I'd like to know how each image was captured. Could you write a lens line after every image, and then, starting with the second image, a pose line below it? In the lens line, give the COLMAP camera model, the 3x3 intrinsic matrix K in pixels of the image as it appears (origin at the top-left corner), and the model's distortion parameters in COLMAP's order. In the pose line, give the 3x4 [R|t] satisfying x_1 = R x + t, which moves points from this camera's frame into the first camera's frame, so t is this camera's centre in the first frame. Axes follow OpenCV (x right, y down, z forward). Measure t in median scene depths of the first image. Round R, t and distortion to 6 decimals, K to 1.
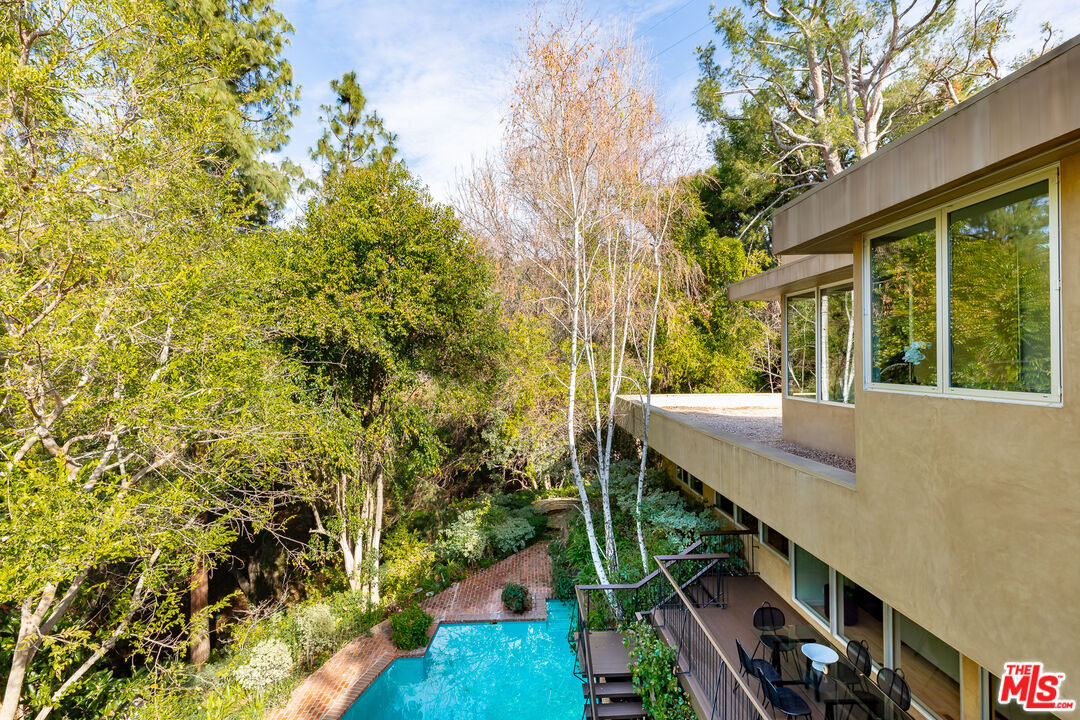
lens RADIAL K [[485.0, 0, 542.4], [0, 485.0, 356.9], [0, 0, 1]] dist [0.003447, 0.000463]
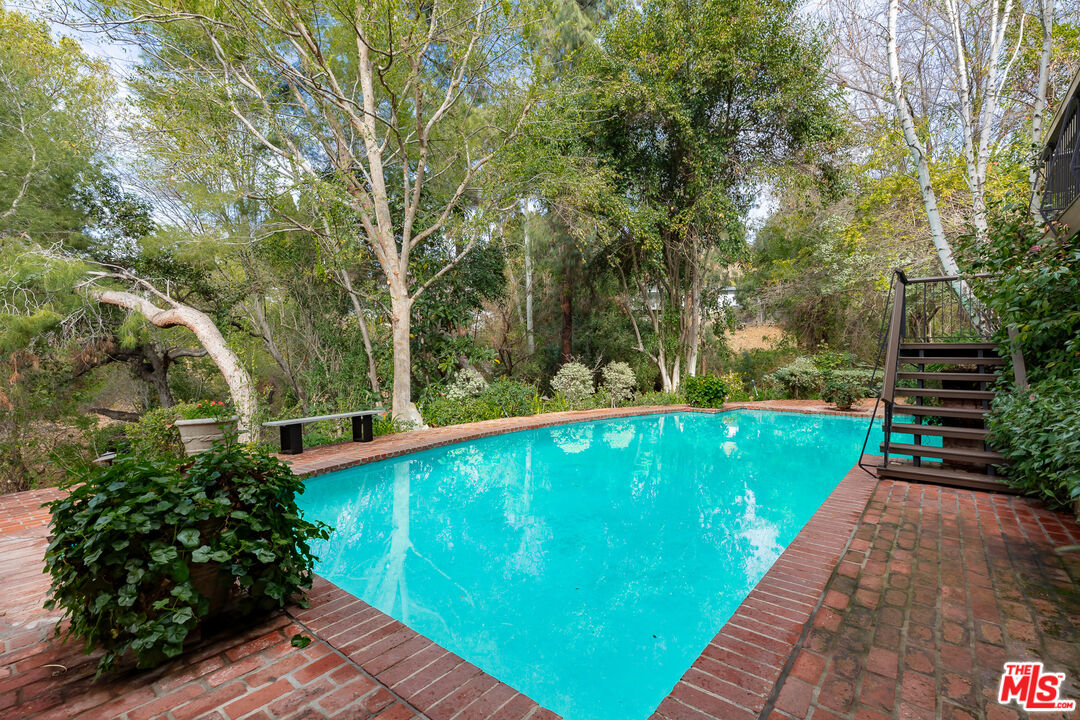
lens RADIAL K [[485.0, 0, 542.4], [0, 485.0, 356.9], [0, 0, 1]] dist [0.003447, 0.000463]
pose [[0.743938, 0.010291, -0.668169, 0.102595], [-0.000053, 0.999882, 0.015342, 0.374089], [0.668248, -0.011378, 0.743851, 0.059022]]
